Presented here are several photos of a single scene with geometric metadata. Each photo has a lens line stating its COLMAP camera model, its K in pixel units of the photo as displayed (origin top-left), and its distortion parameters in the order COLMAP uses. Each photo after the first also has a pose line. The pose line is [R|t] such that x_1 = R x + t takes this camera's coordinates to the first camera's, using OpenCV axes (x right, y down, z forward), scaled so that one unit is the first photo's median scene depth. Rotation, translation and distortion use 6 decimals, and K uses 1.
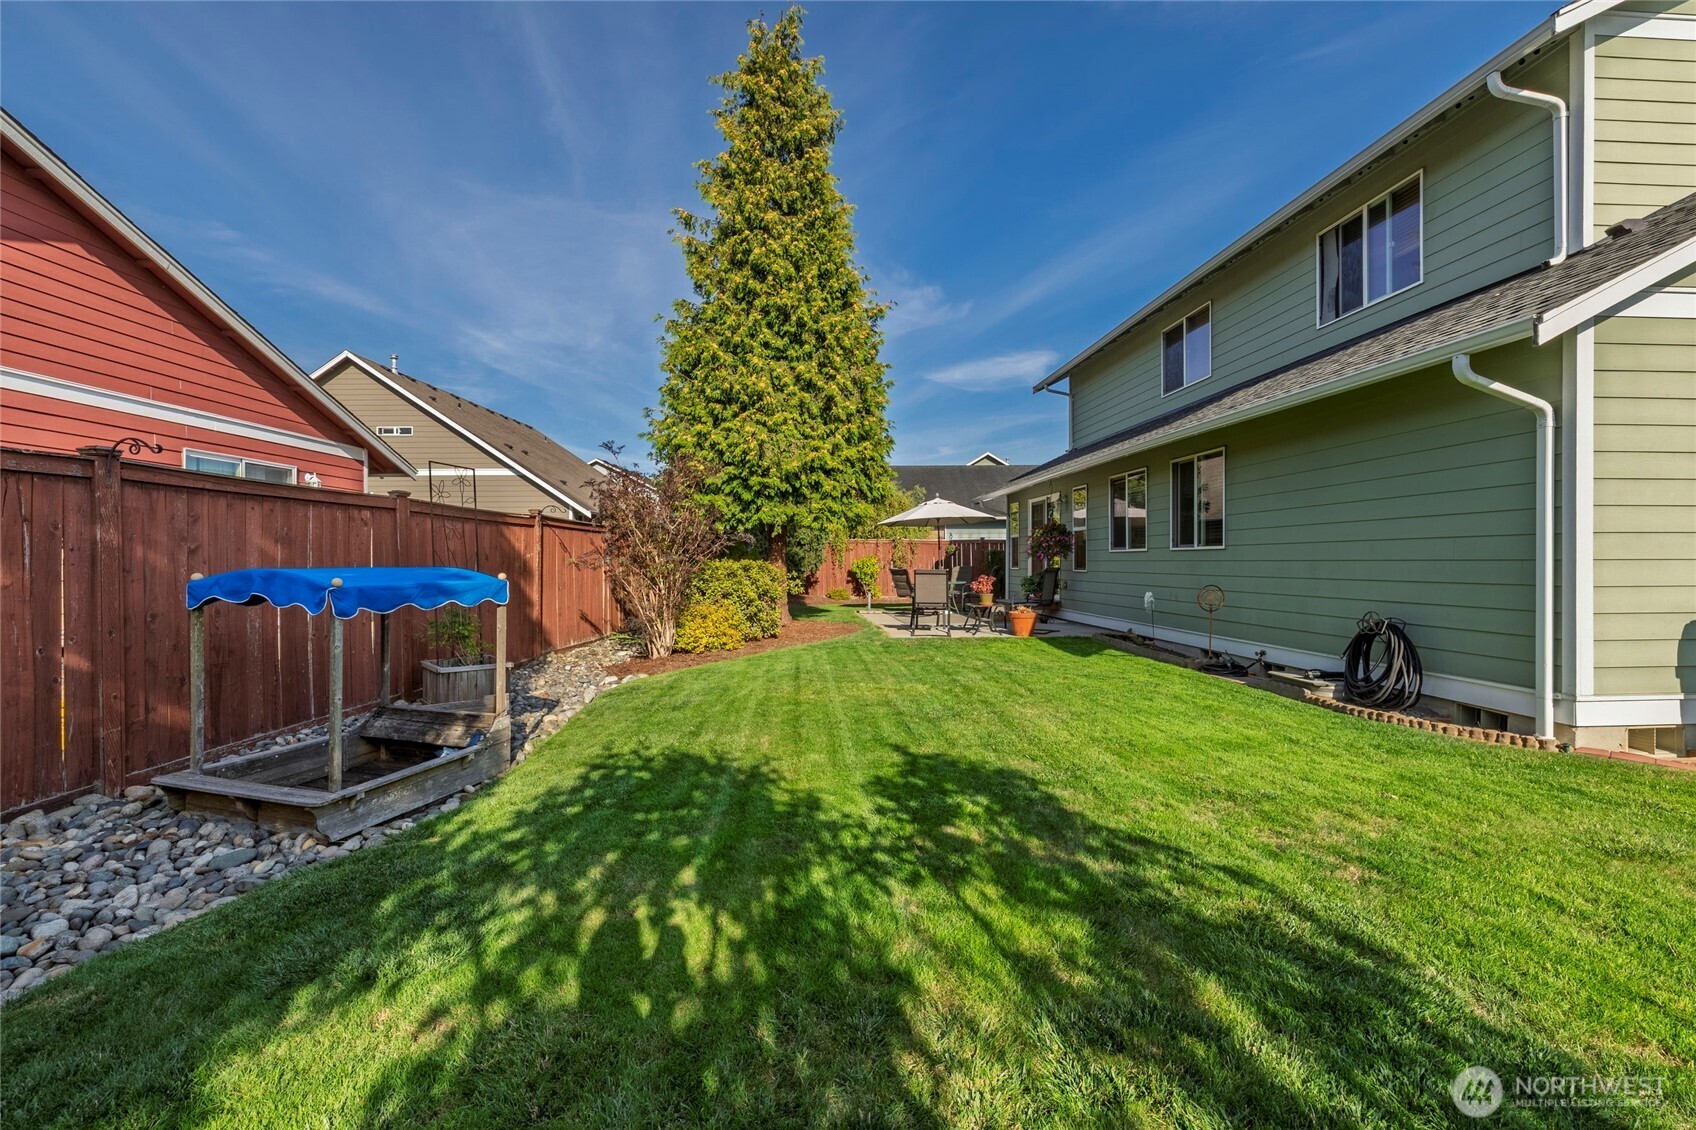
lens RADIAL K [[711.4, 0, 842.2], [0, 711.4, 561.5], [0, 0, 1]] dist [0.000229, 0.000272]
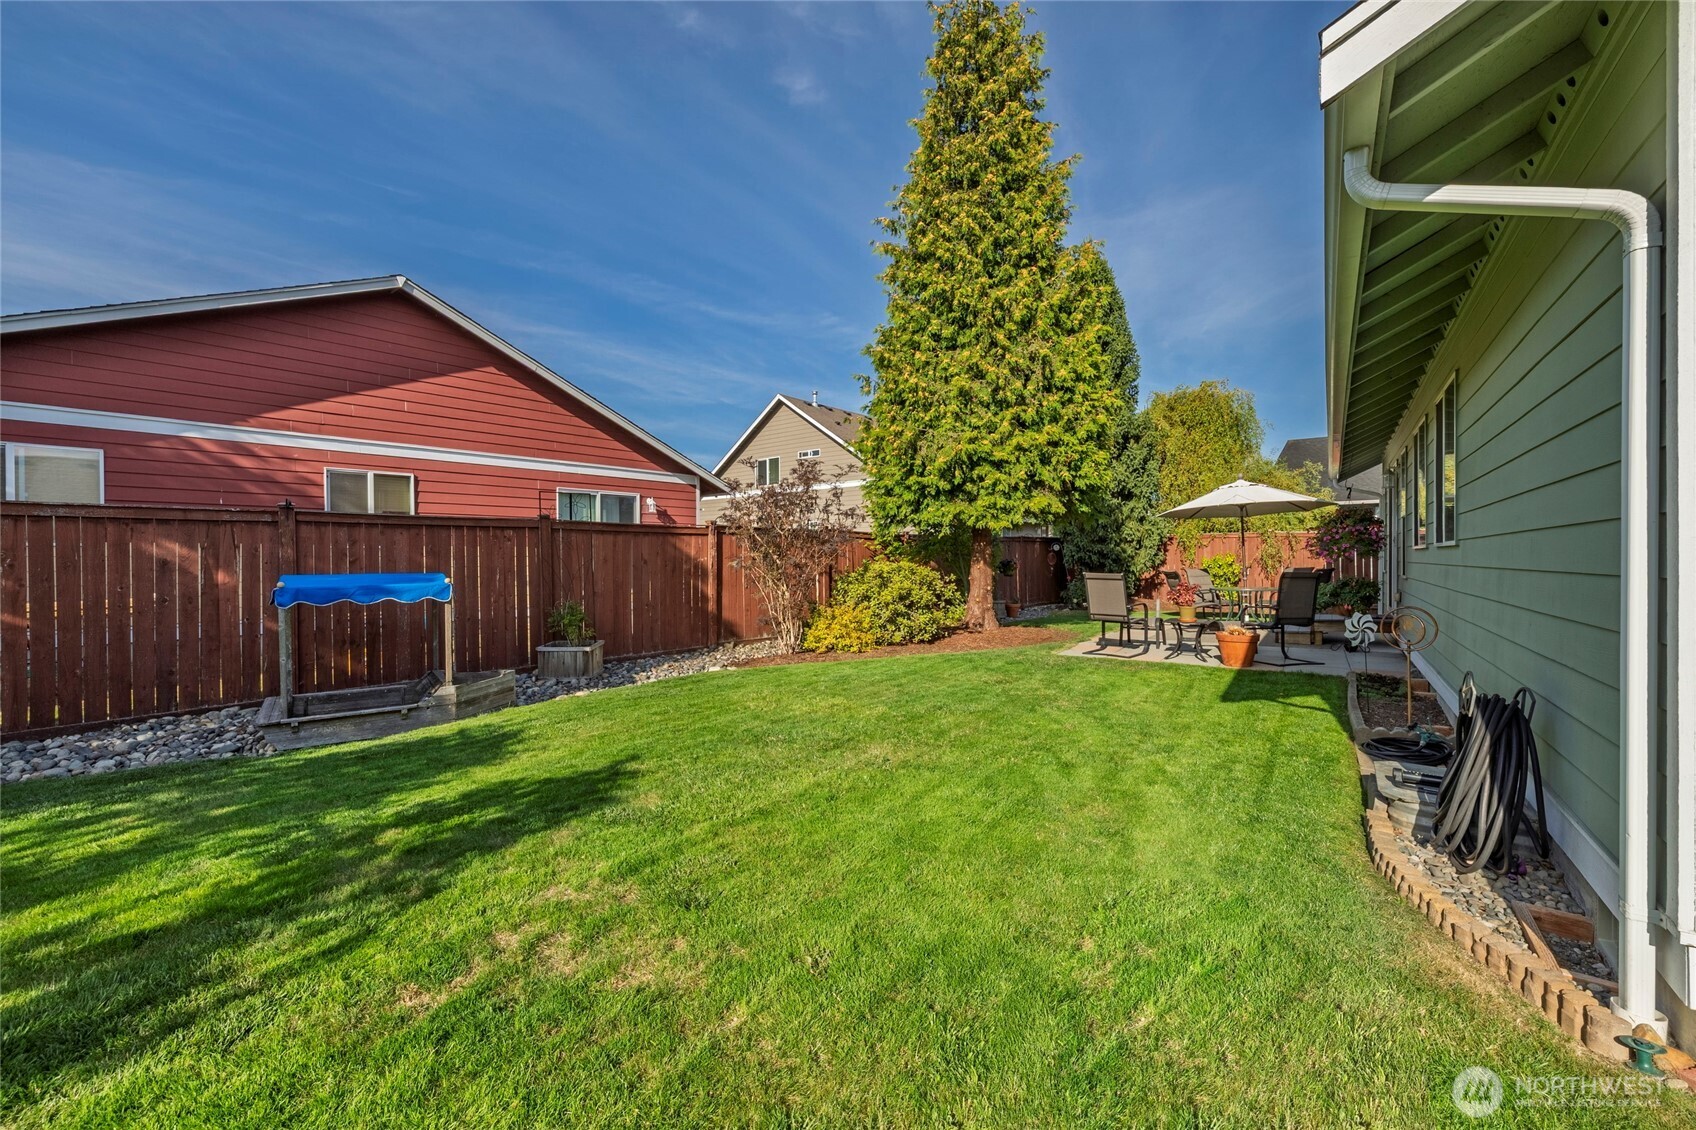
lens RADIAL K [[711.4, 0, 842.2], [0, 711.4, 561.5], [0, 0, 1]] dist [0.000229, 0.000272]
pose [[0.779001, -0.000675, -0.627022, 0.965010], [0.004380, 0.999981, 0.004365, -0.017844], [0.627007, -0.006147, 0.778989, 0.431835]]
